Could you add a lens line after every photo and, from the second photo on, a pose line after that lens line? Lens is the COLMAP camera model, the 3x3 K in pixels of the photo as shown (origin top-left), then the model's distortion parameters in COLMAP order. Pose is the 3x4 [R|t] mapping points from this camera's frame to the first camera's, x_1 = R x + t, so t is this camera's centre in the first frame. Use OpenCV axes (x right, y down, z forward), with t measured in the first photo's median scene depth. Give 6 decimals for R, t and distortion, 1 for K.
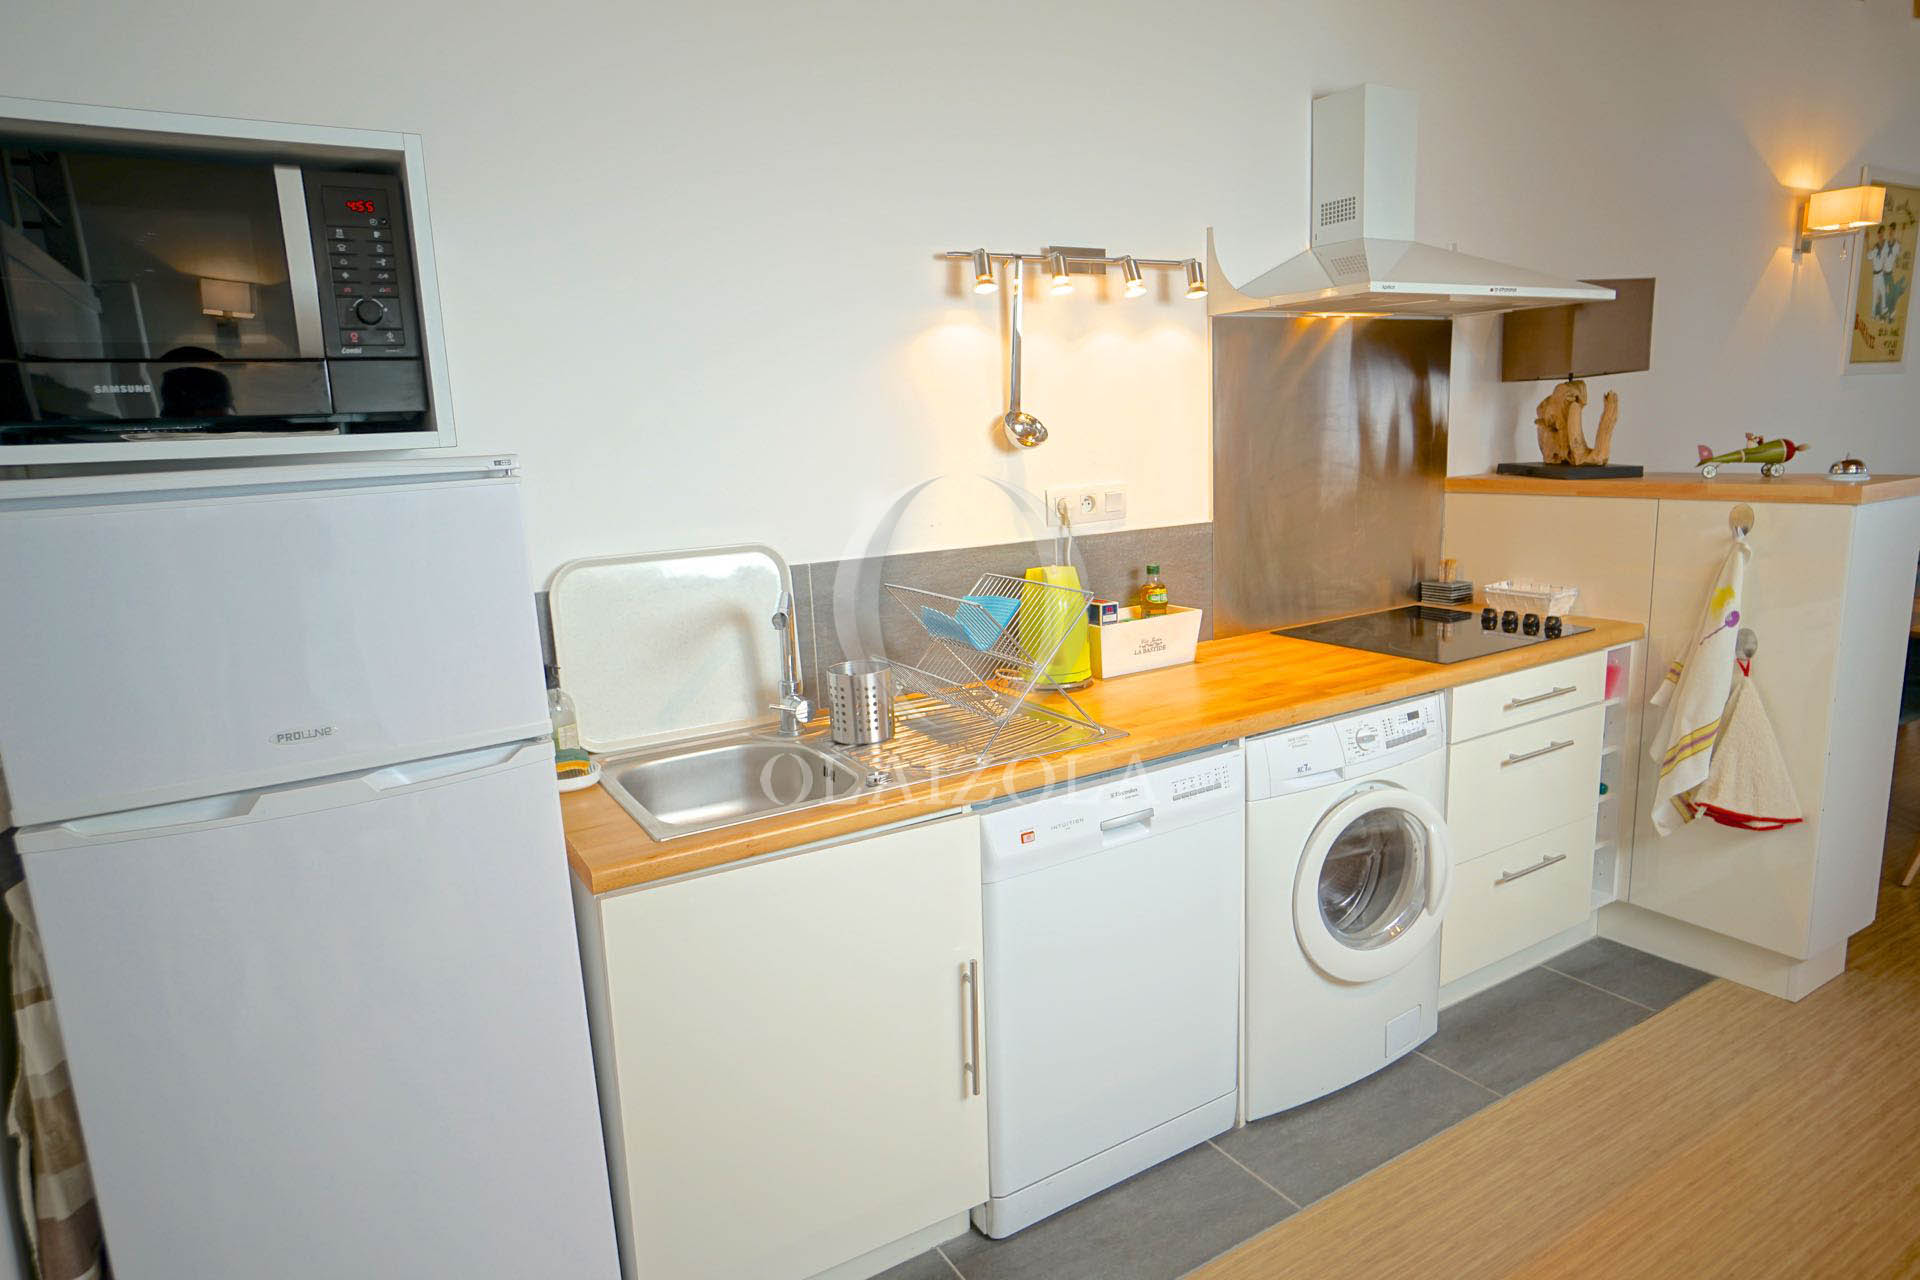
lens RADIAL K [[1123.4, 0, 960.0], [0, 1123.4, 640.0], [0, 0, 1]] dist [-0.007033, 0.000204]
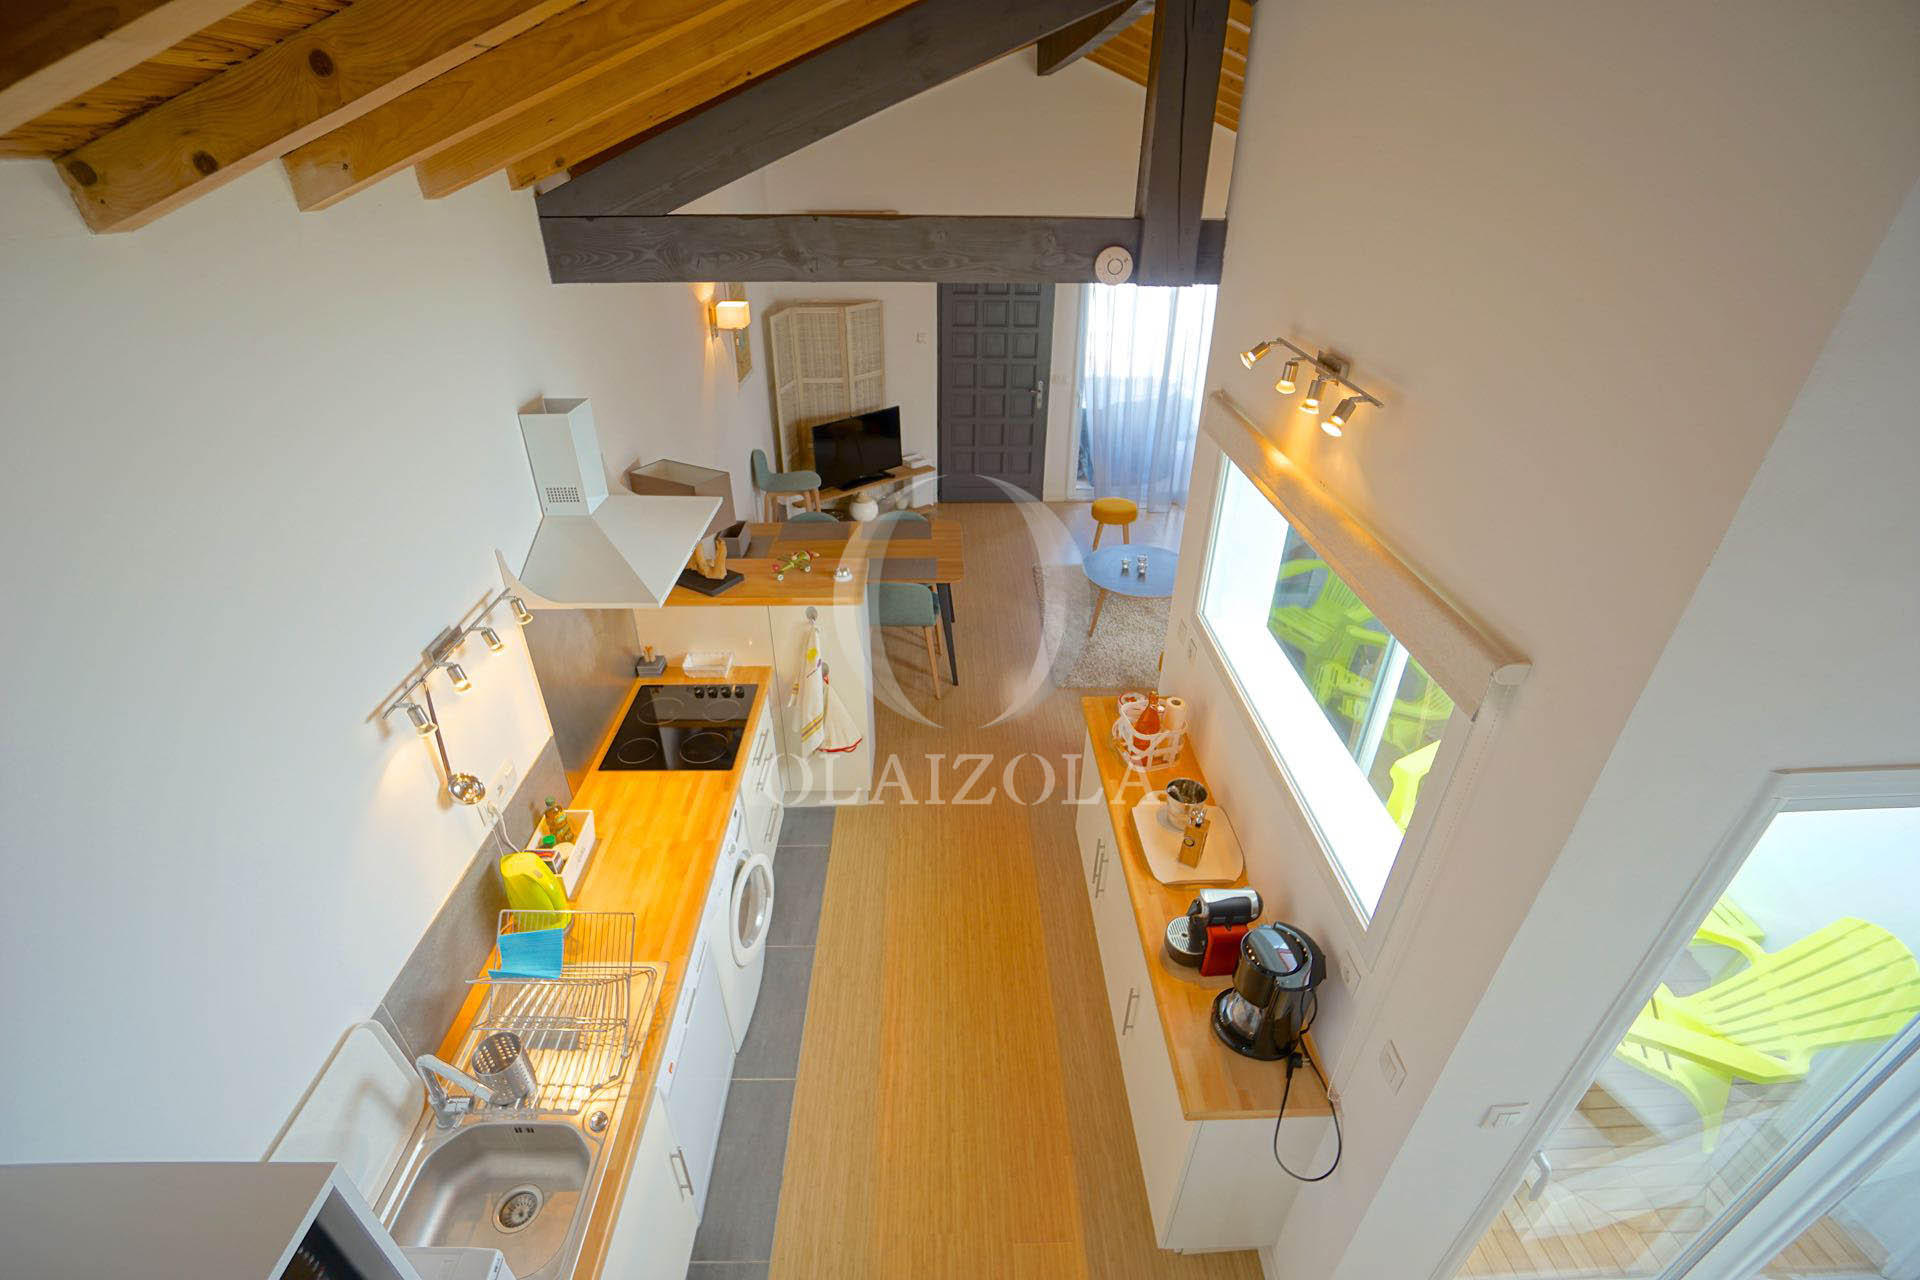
lens RADIAL K [[850.8, 0, 960.0], [0, 850.8, 640.0], [0, 0, 1]] dist [-0.052298, 0.000002]
pose [[0.497410, -0.404092, 0.767654, -0.318719], [0.135298, 0.910195, 0.391457, -0.629980], [-0.856900, -0.090852, 0.507413, 0.049762]]
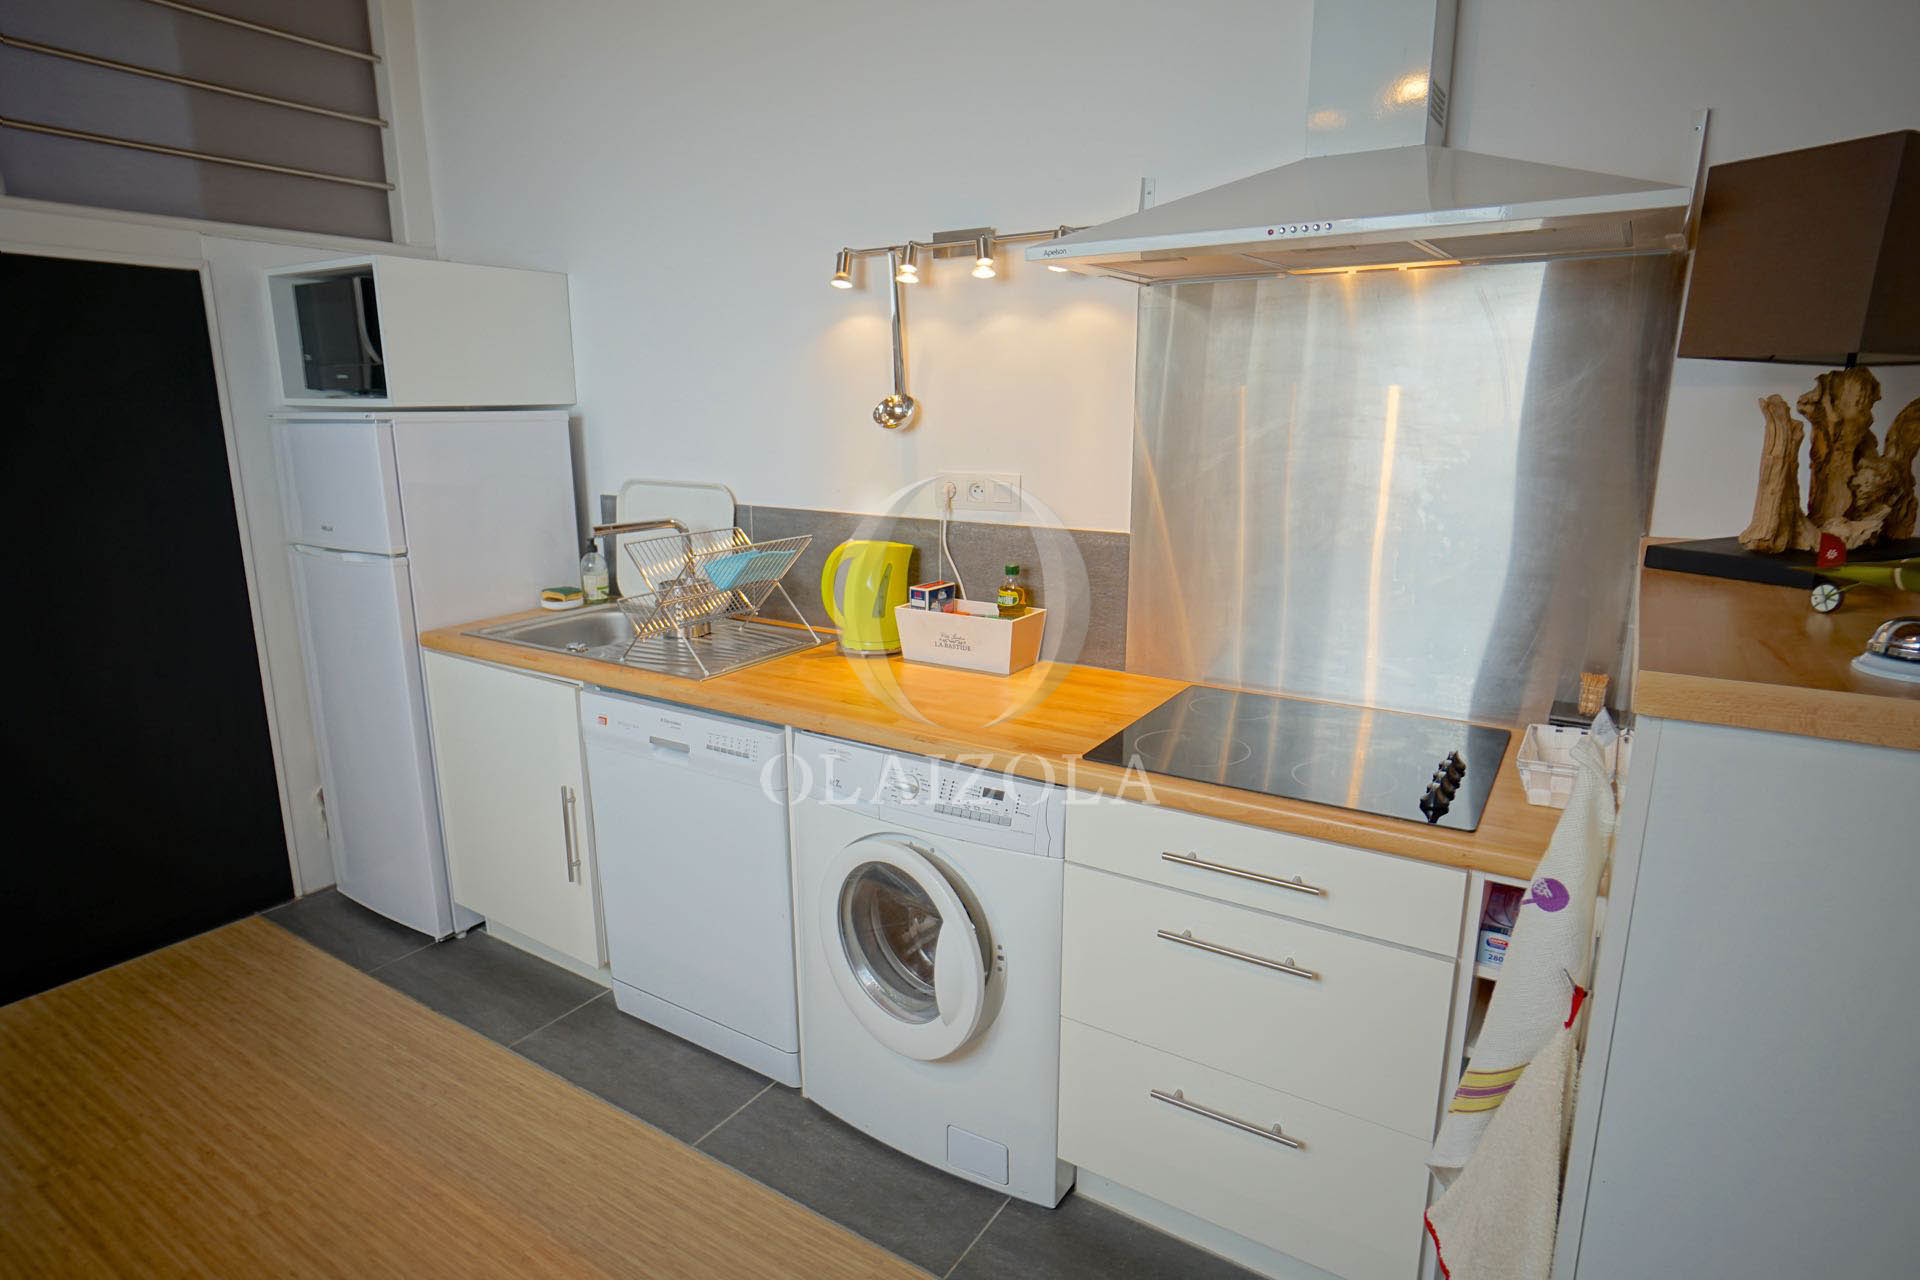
lens RADIAL K [[1048.7, 0, 960.0], [0, 1048.7, 640.0], [0, 0, 1]] dist [-0.022510, -0.000087]
pose [[0.442620, 0.242241, -0.863369, 0.981857], [-0.187206, 0.966567, 0.175222, -0.161426], [0.876950, 0.084071, 0.473171, 0.592477]]
